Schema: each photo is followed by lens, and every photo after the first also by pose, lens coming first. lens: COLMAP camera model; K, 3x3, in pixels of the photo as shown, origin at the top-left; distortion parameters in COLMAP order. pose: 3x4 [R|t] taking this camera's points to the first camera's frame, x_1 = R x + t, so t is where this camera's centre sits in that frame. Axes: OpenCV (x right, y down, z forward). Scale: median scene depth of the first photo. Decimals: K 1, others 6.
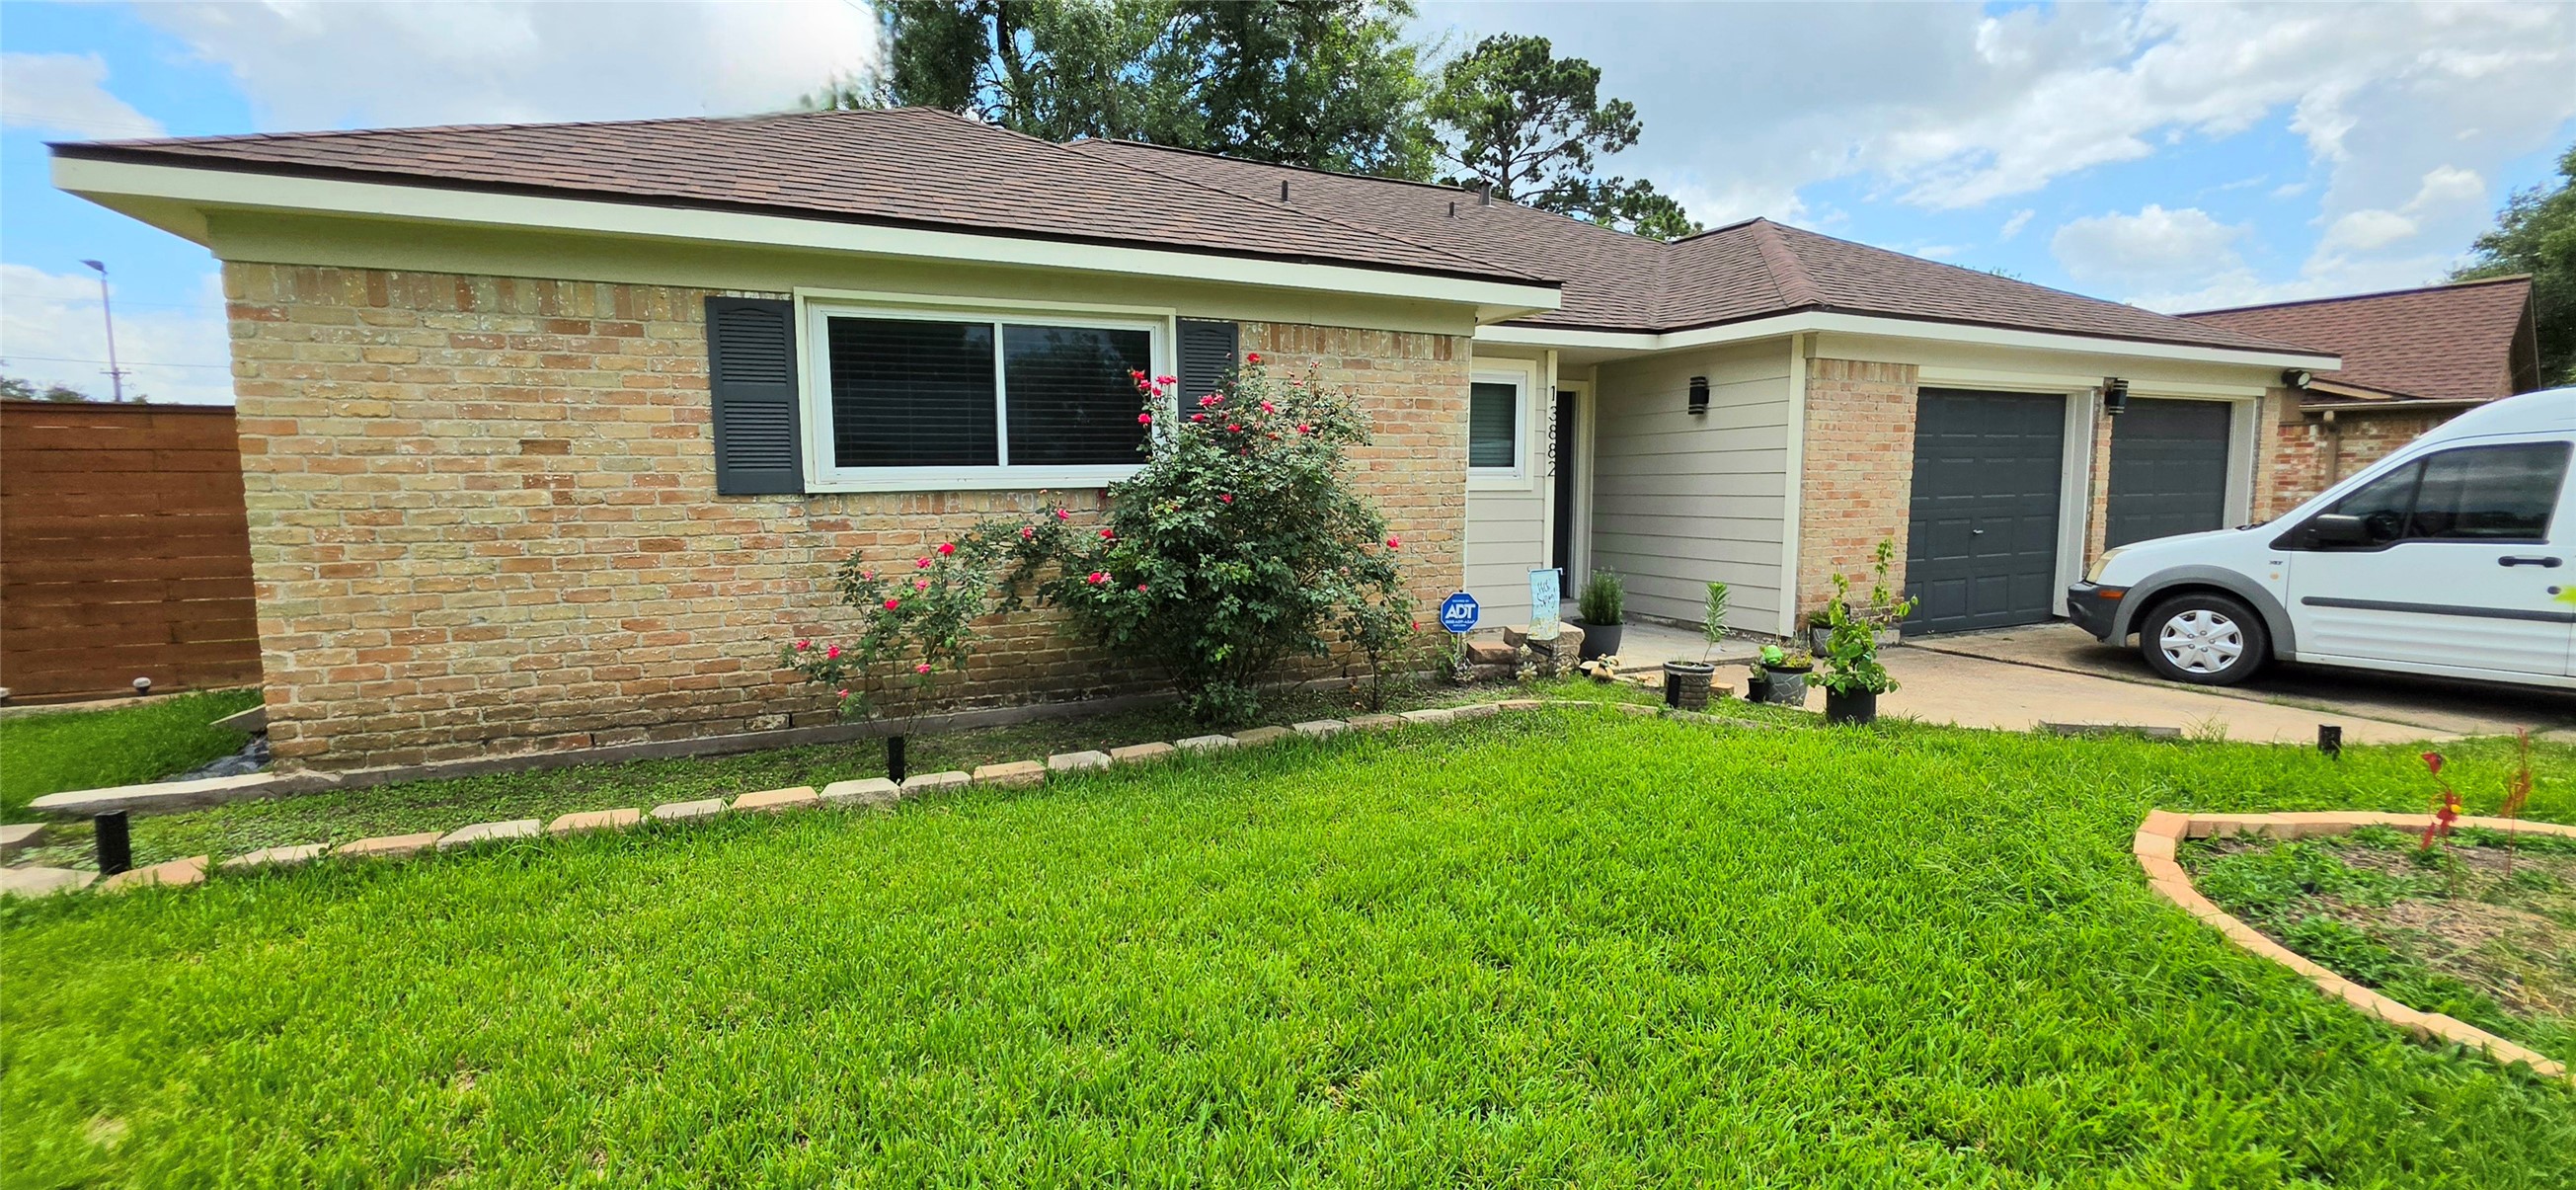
lens RADIAL K [[1027.0, 0, 1289.7], [0, 1027.0, 588.4], [0, 0, 1]] dist [-0.001730, -0.000121]
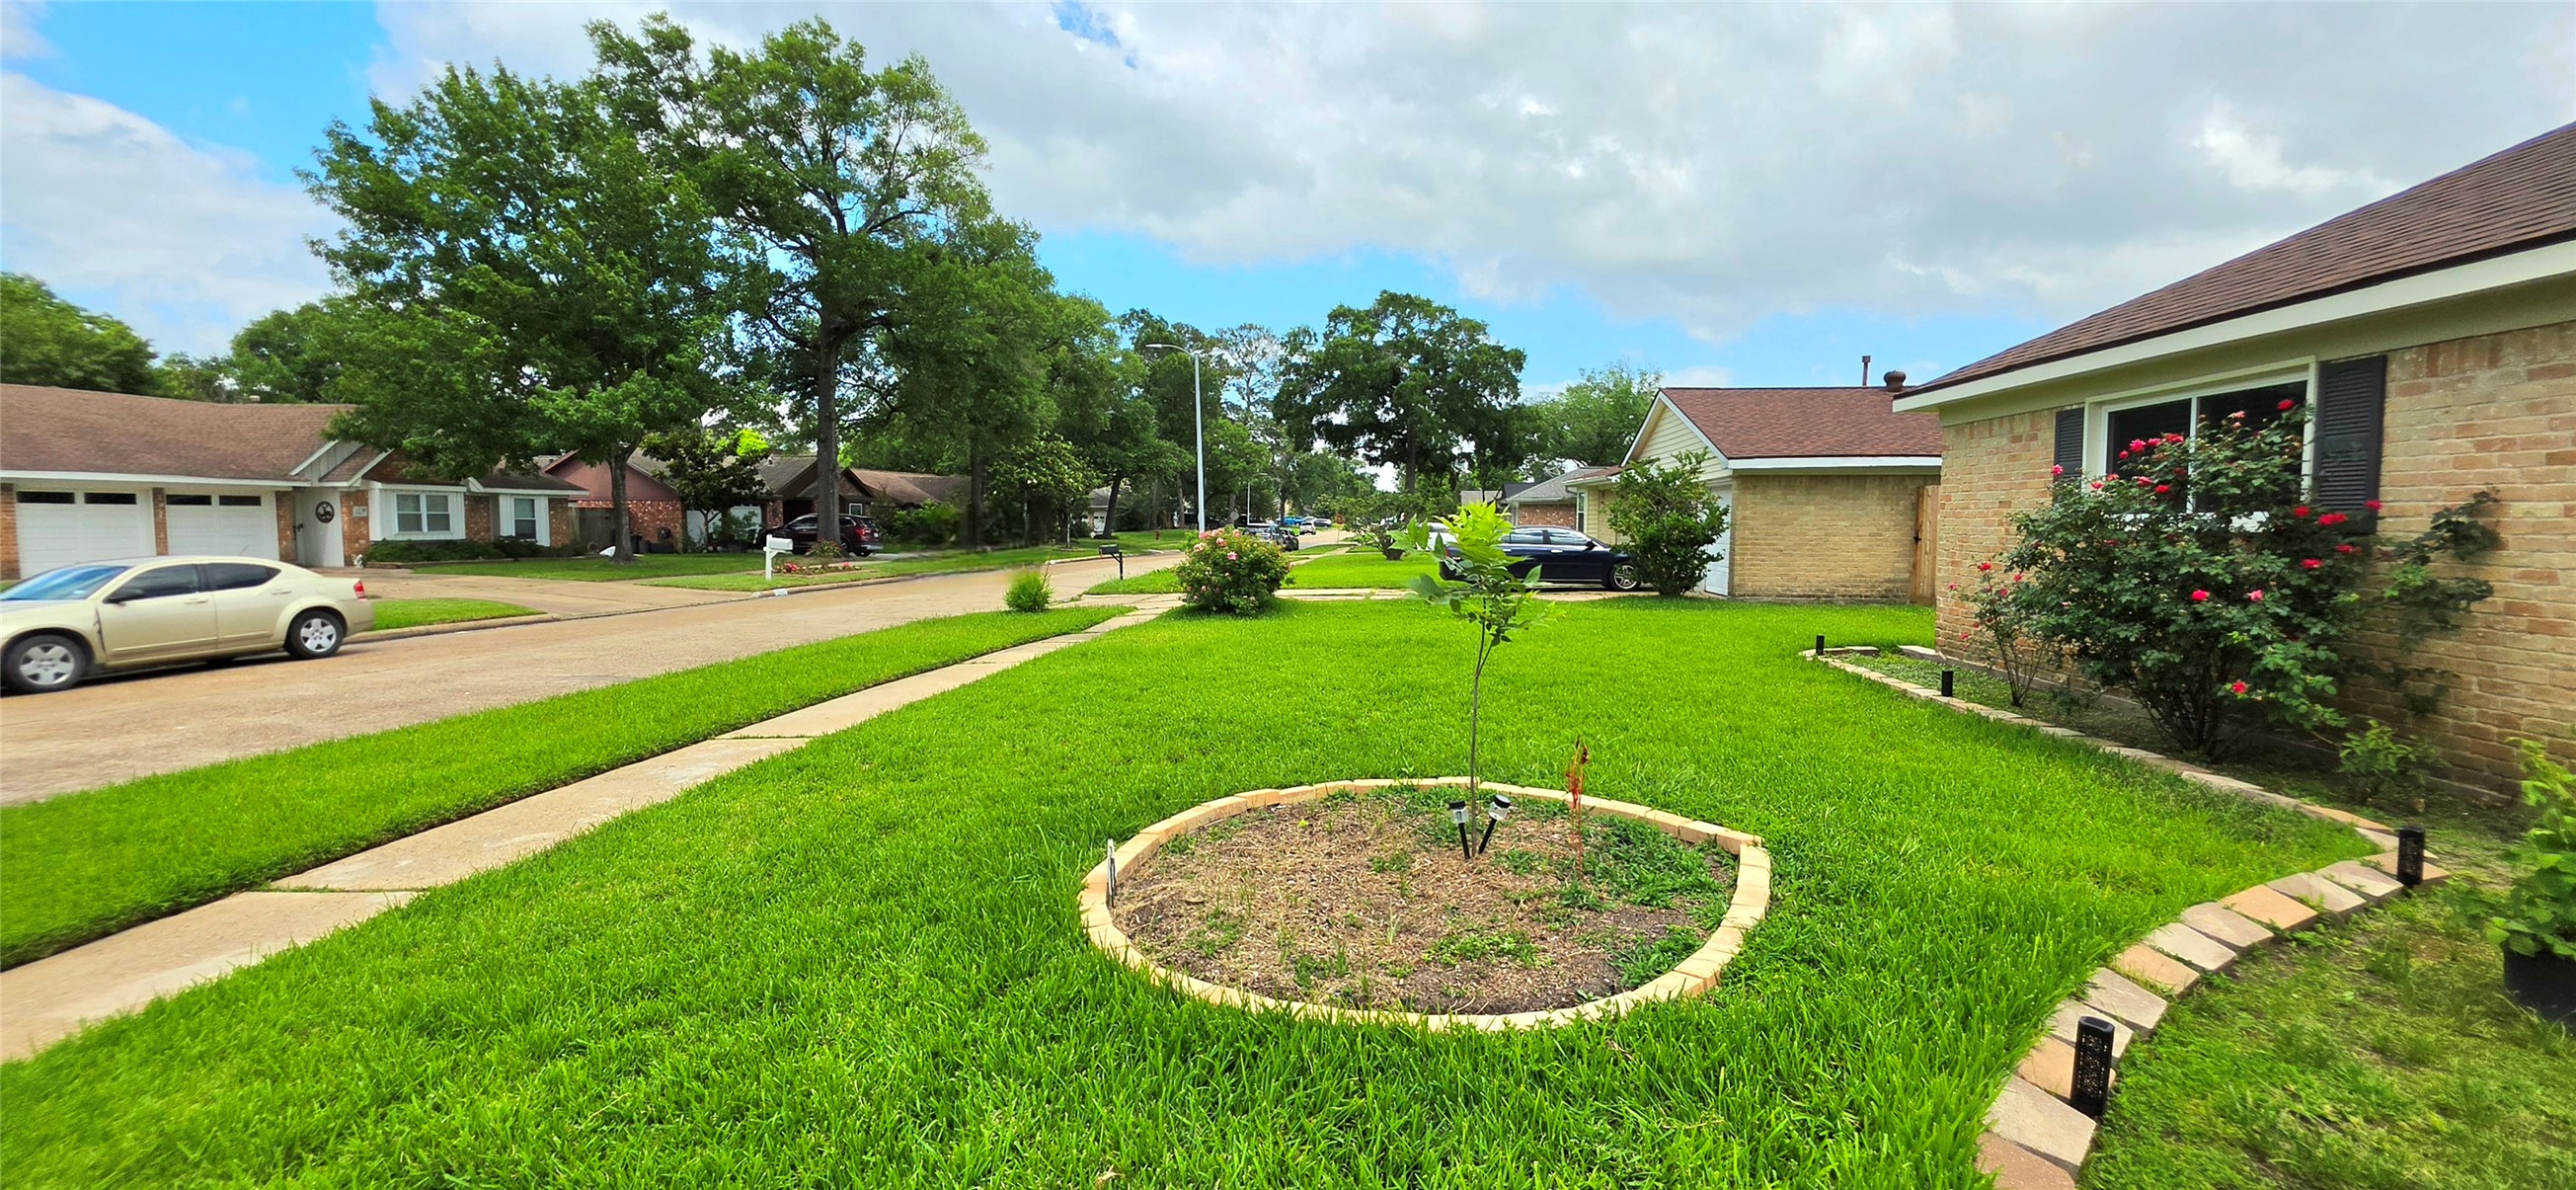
lens RADIAL K [[1027.0, 0, 1289.7], [0, 1027.0, 588.4], [0, 0, 1]] dist [-0.001730, -0.000121]
pose [[-0.483208, 0.066472, -0.872978, 1.299567], [-0.078546, 0.989801, 0.118843, -0.096097], [0.871975, 0.125995, -0.473059, 0.671894]]
